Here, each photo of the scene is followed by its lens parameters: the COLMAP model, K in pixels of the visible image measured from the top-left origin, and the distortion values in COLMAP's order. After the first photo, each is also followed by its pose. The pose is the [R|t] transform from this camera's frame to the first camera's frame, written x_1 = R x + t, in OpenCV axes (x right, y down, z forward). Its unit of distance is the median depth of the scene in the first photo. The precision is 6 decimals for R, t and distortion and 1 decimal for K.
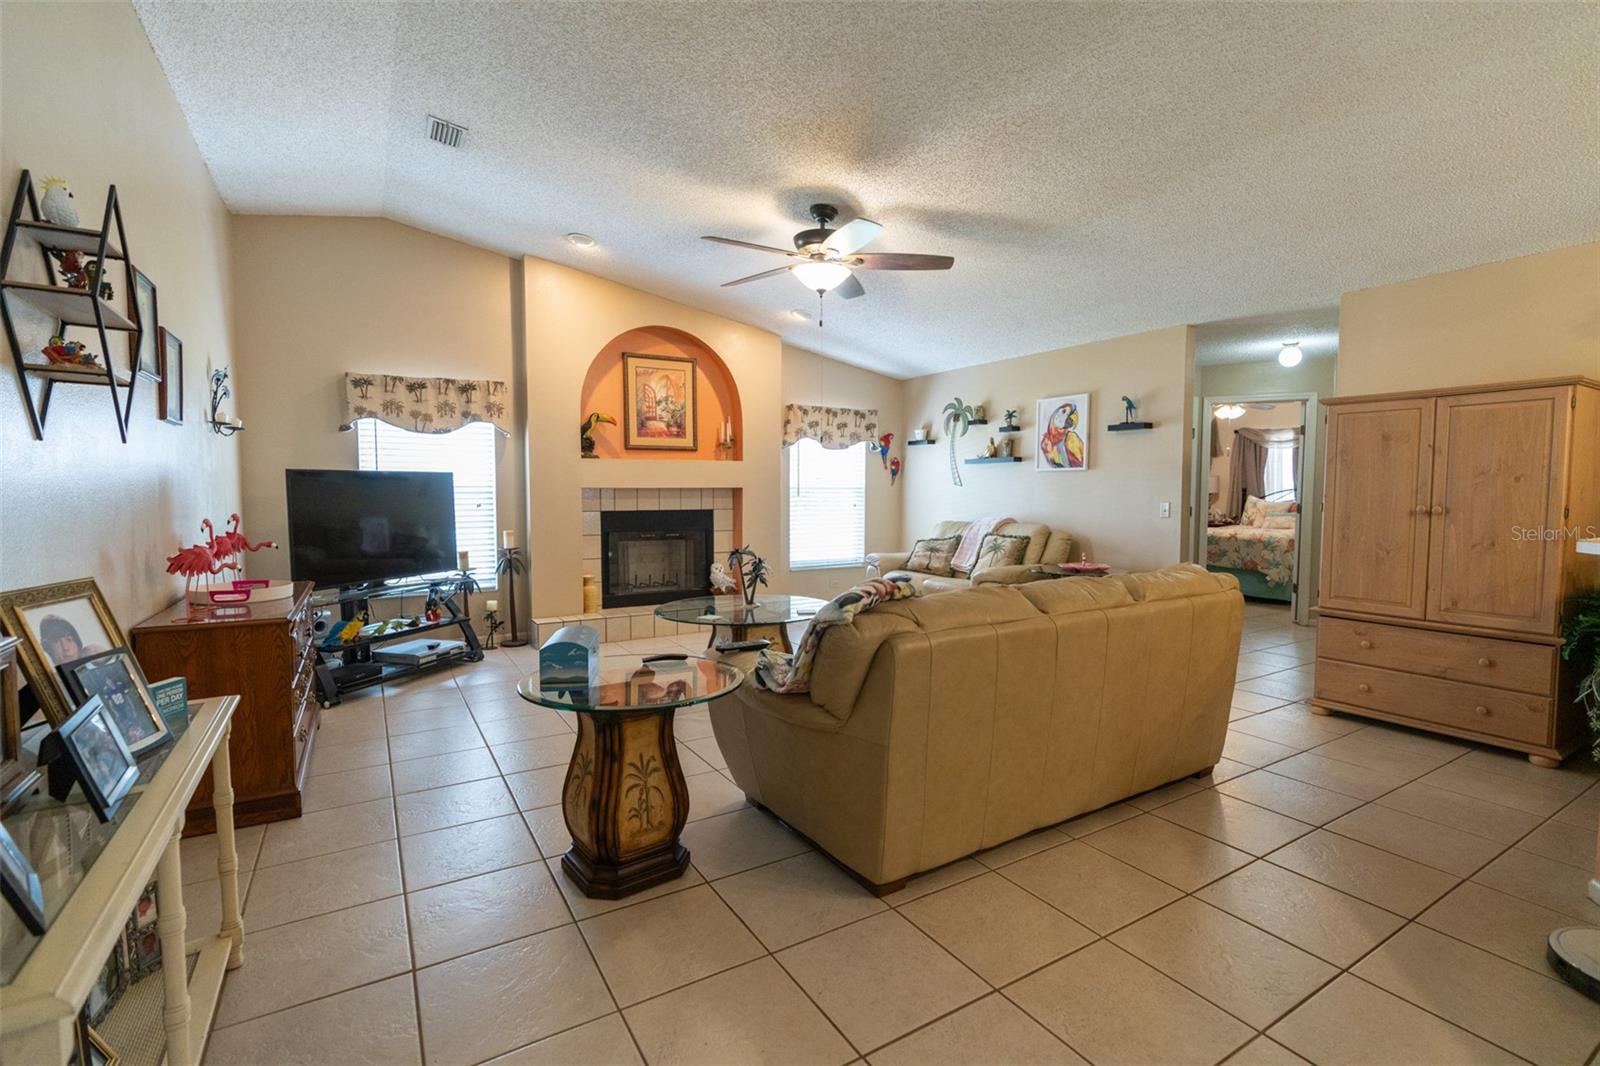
lens RADIAL K [[736.0, 0, 801.2], [0, 736.0, 535.3], [0, 0, 1]] dist [-0.006473, 0.001646]
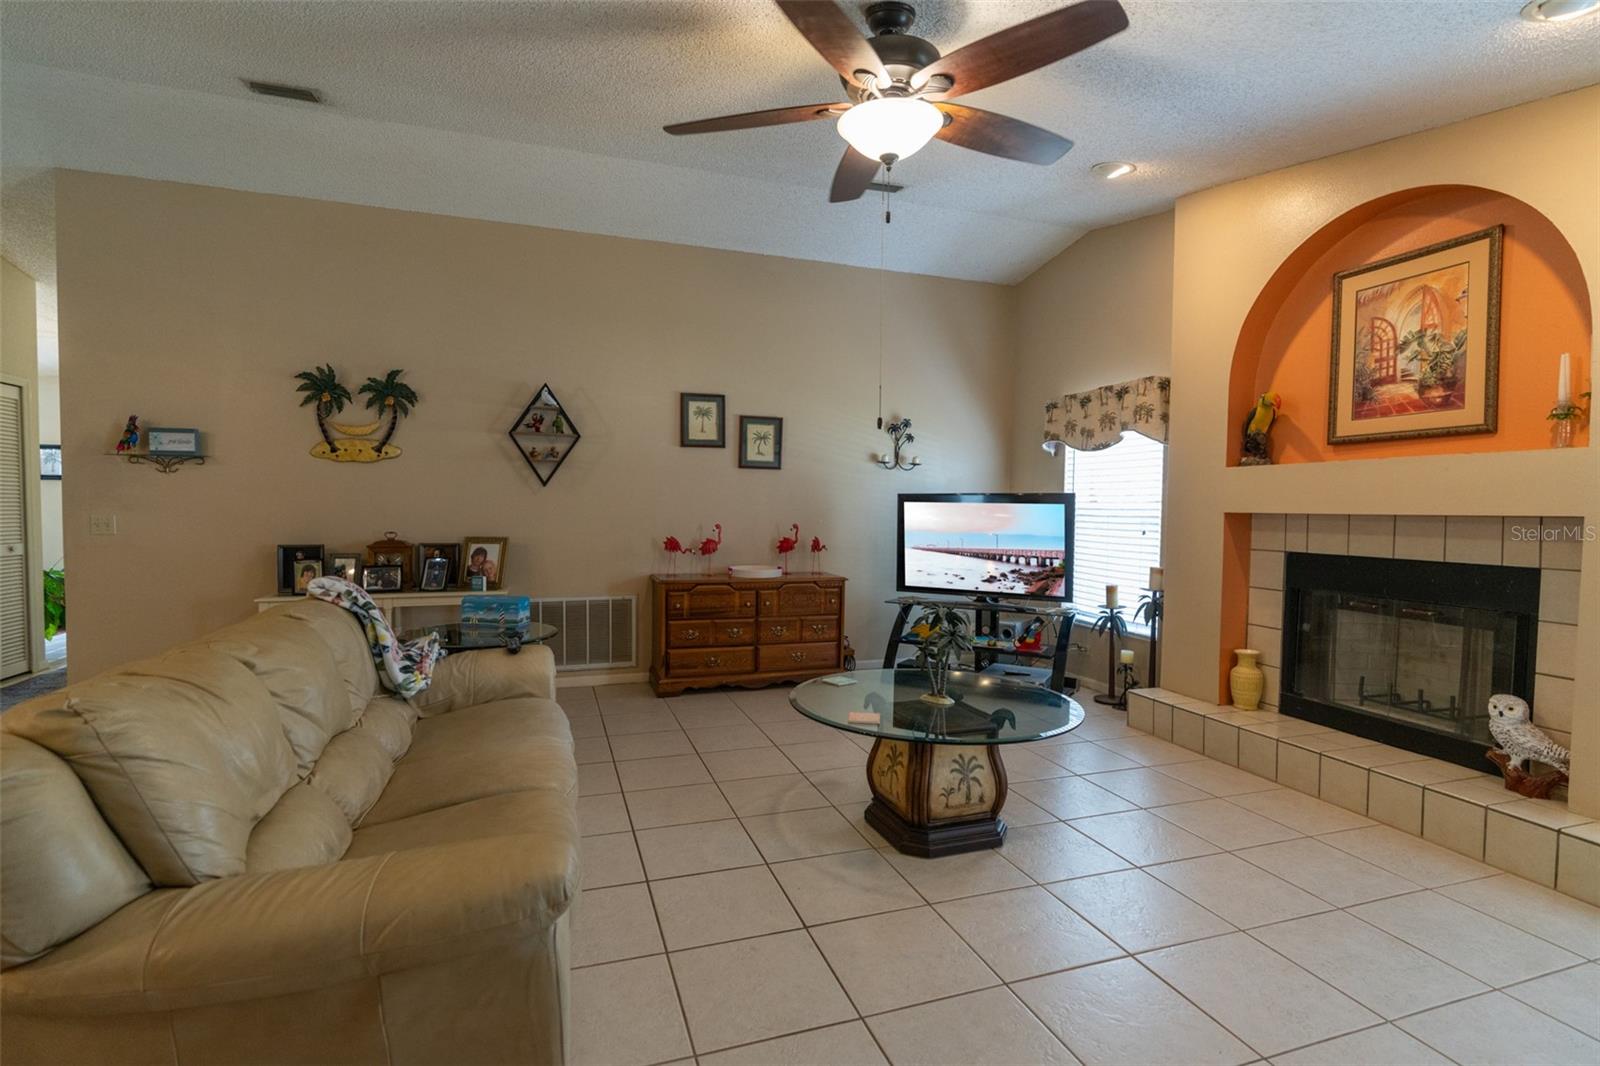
lens RADIAL K [[736.0, 0, 809.7], [0, 736.0, 530.7], [0, 0, 1]] dist [-0.006473, 0.001646]
pose [[-0.206276, 0.031926, -0.977973, 0.396802], [-0.073575, 0.996132, 0.048037, -0.049622], [0.975724, 0.081863, -0.203129, 0.734190]]
